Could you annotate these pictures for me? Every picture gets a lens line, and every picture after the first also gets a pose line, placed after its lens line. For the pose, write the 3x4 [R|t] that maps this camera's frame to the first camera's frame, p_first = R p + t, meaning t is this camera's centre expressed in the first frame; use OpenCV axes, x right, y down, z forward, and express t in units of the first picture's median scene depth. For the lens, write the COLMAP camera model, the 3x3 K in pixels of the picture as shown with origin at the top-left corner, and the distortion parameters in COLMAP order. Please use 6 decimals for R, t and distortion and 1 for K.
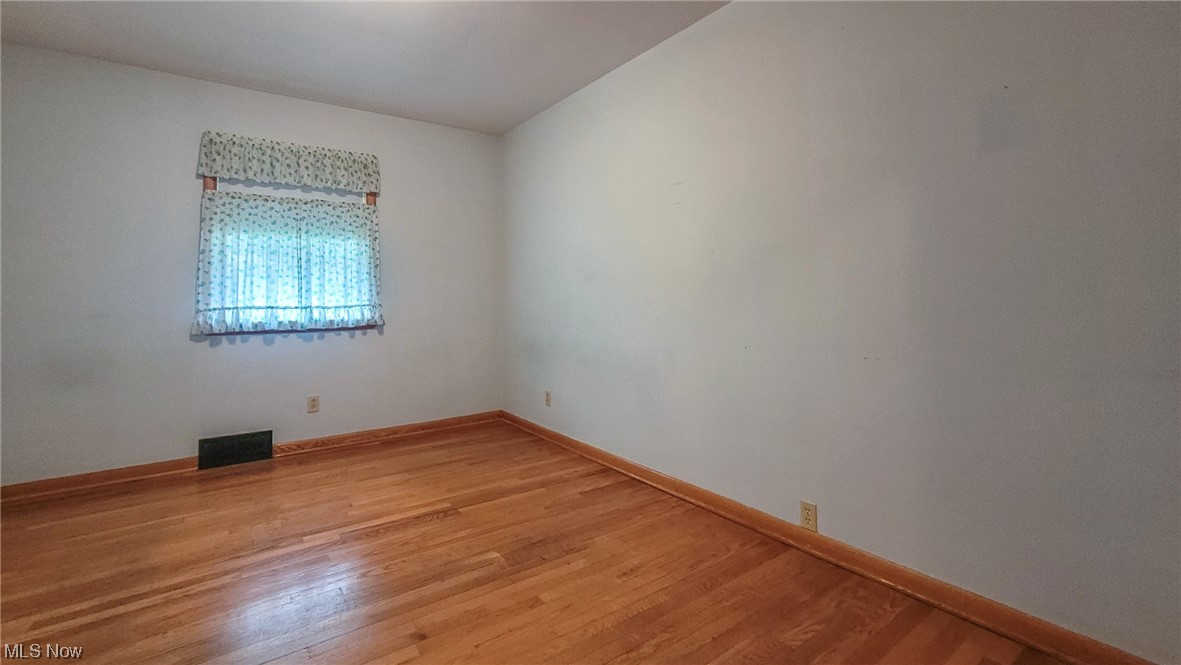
lens RADIAL K [[491.6, 0, 590.5], [0, 491.6, 332.5], [0, 0, 1]] dist [0.001438, 0.000214]
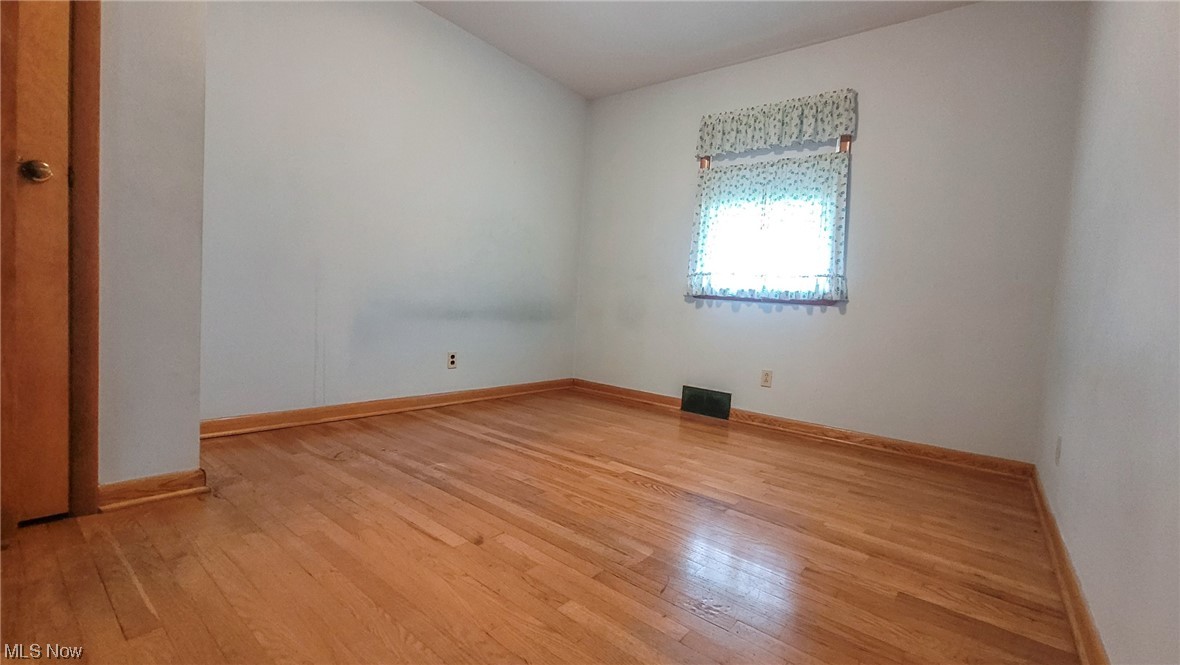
lens RADIAL K [[498.9, 0, 590.6], [0, 498.9, 352.6], [0, 0, 1]] dist [-0.001009, 0.000118]
pose [[0.297223, 0.133896, -0.945373, 0.287723], [-0.138223, 0.985723, 0.096153, 0.054012], [0.944750, 0.102094, 0.311487, 0.400577]]
